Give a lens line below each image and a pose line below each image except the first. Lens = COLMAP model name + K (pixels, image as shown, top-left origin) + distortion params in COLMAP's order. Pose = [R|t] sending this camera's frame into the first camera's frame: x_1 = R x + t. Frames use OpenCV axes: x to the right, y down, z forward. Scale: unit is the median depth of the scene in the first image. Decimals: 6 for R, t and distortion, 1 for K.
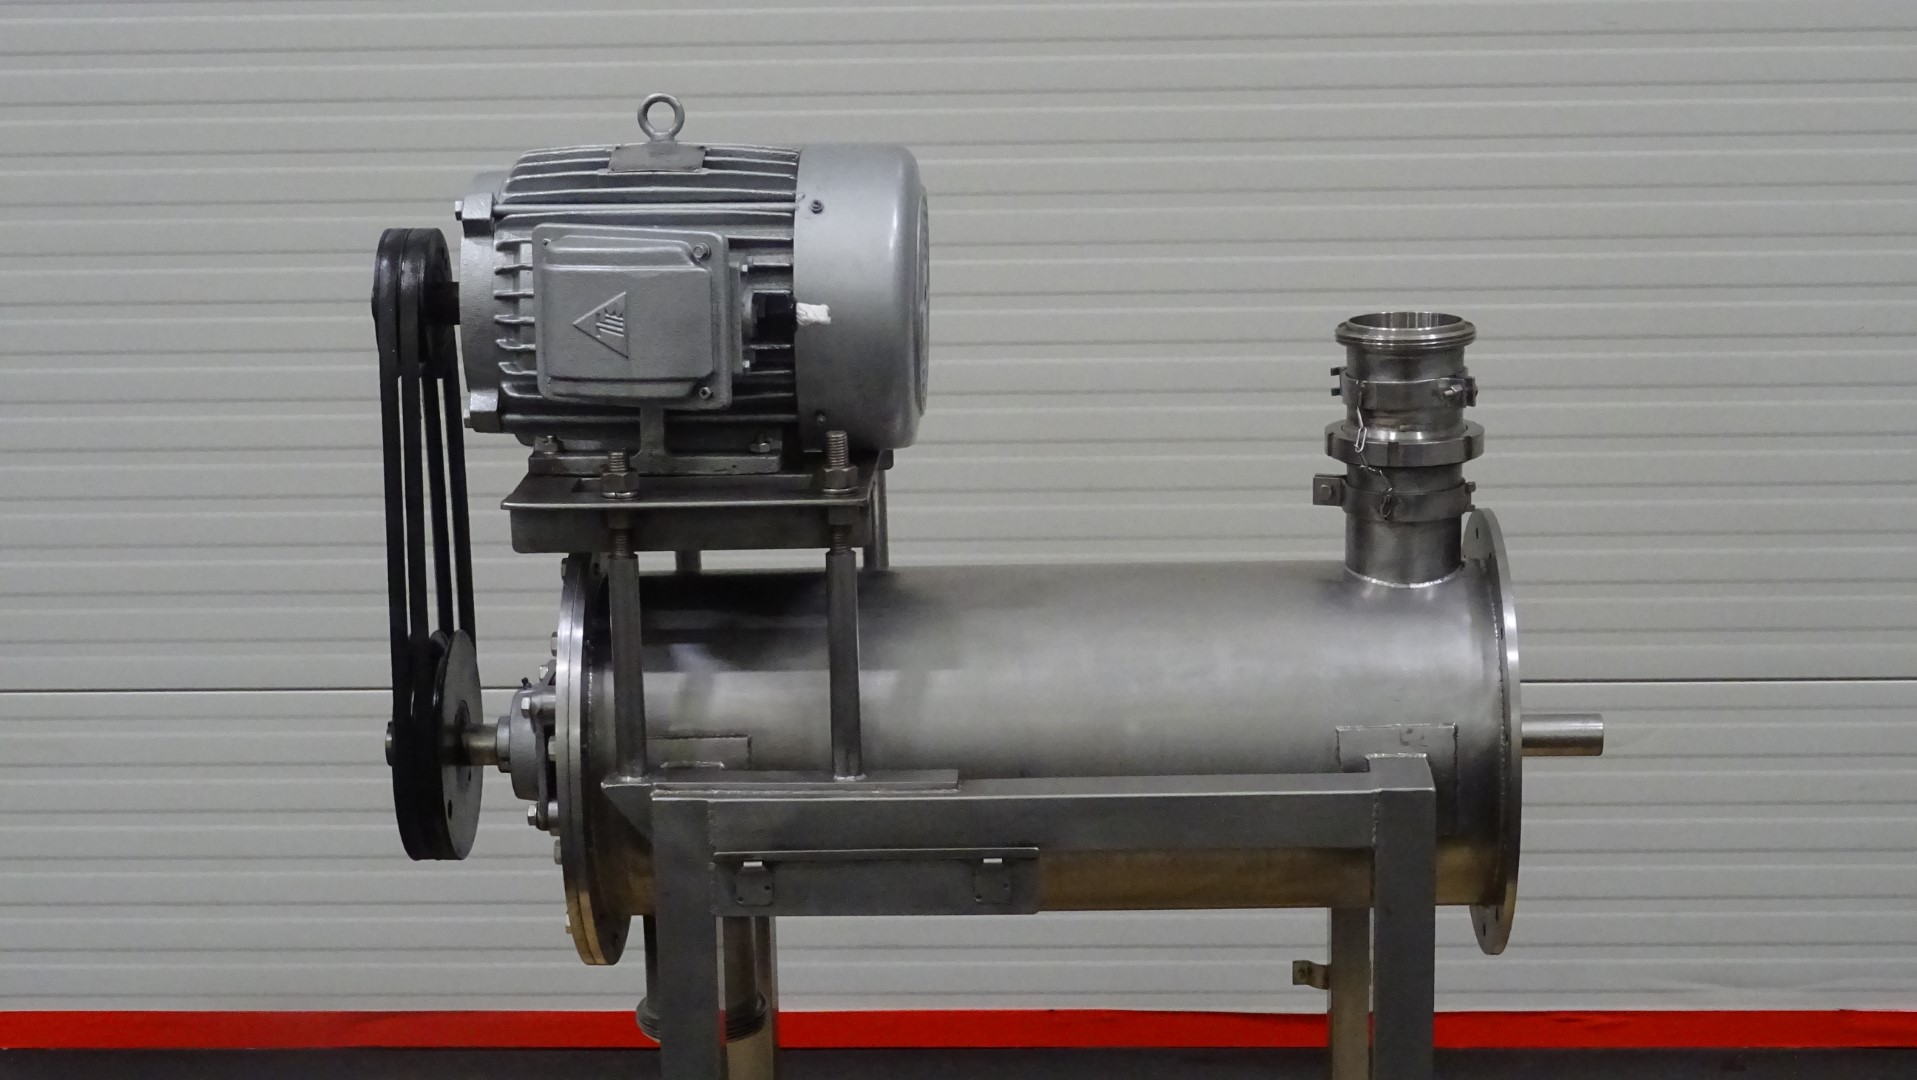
lens RADIAL K [[3608.8, 0, 957.4], [0, 3608.8, 540.6], [0, 0, 1]] dist [-0.066674, 0.000000]
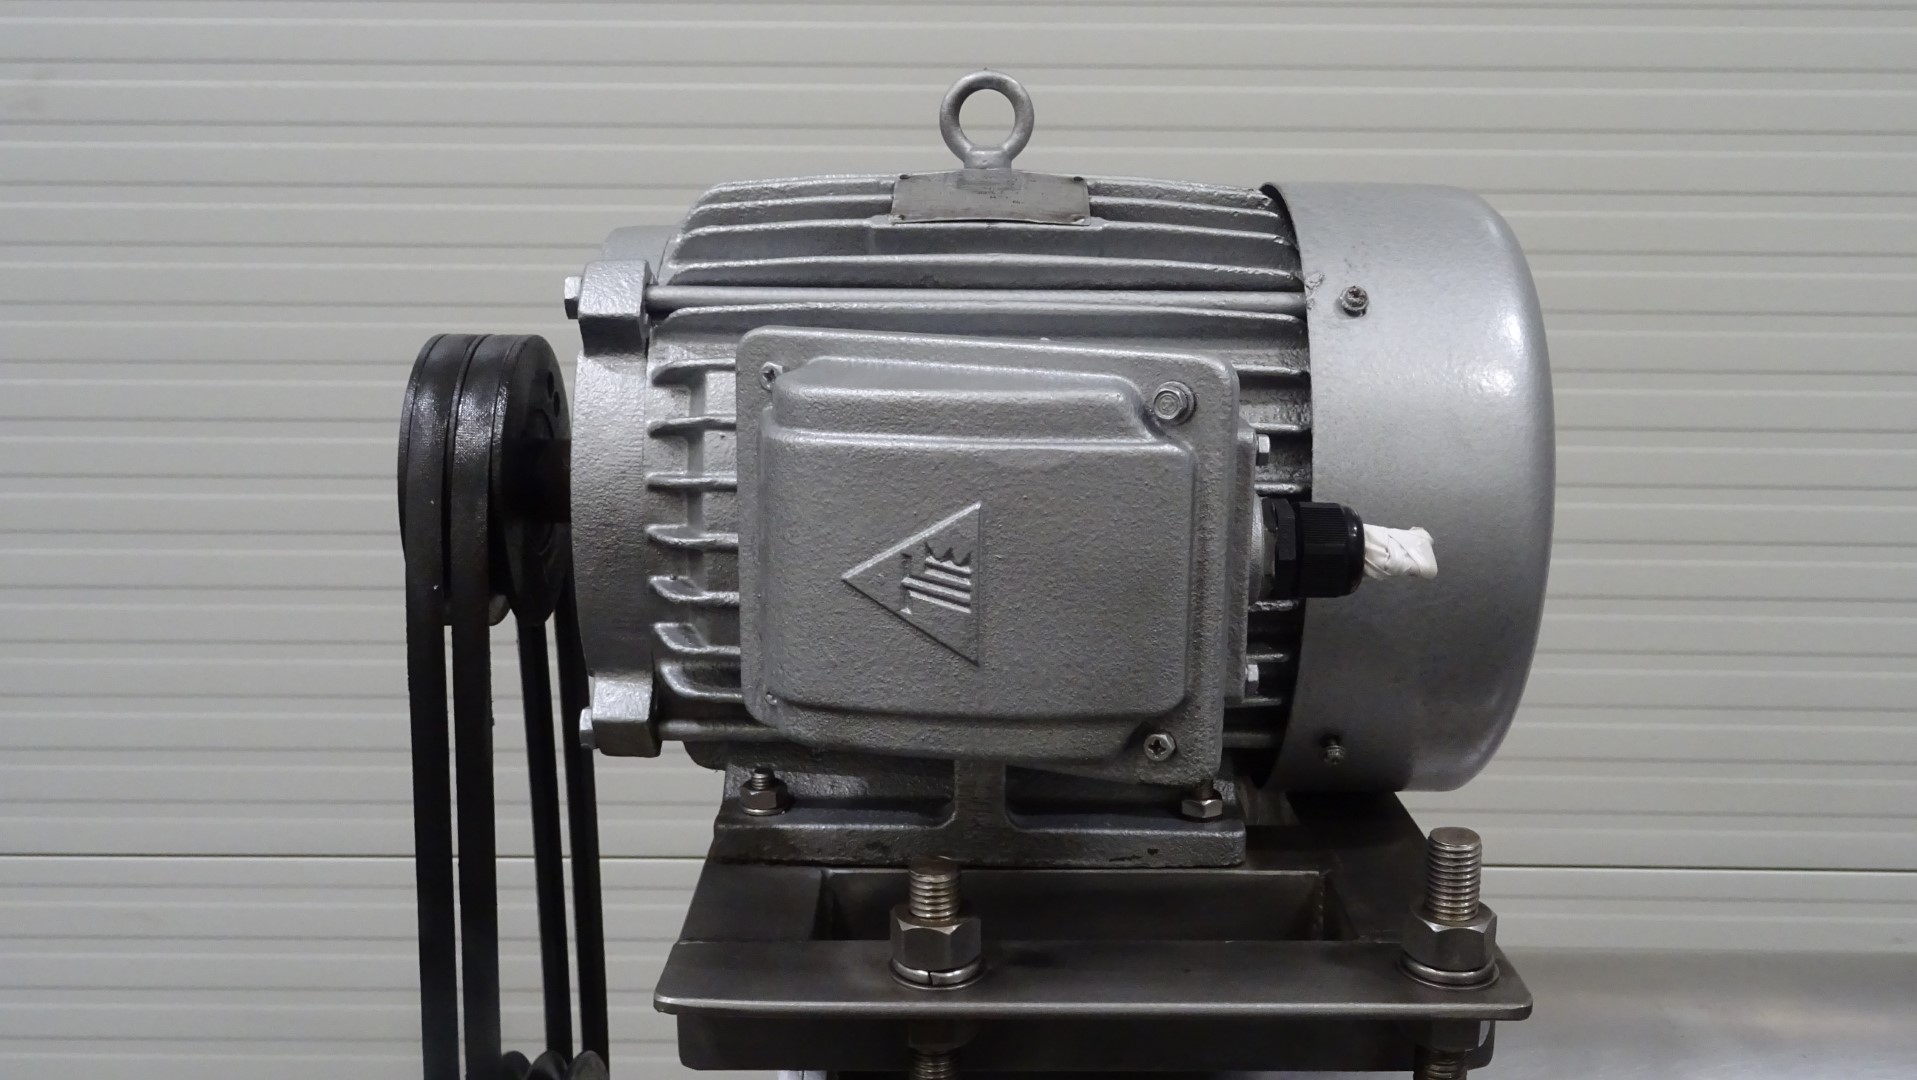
lens RADIAL K [[1873.1, 0, 962.6], [0, 1873.1, 539.4], [0, 0, 1]] dist [0.050974, 0.000000]
pose [[0.999296, 0.014175, 0.034734, -0.096470], [-0.014677, 0.999791, 0.014244, -0.064804], [-0.034525, -0.014743, 0.999295, 0.759154]]
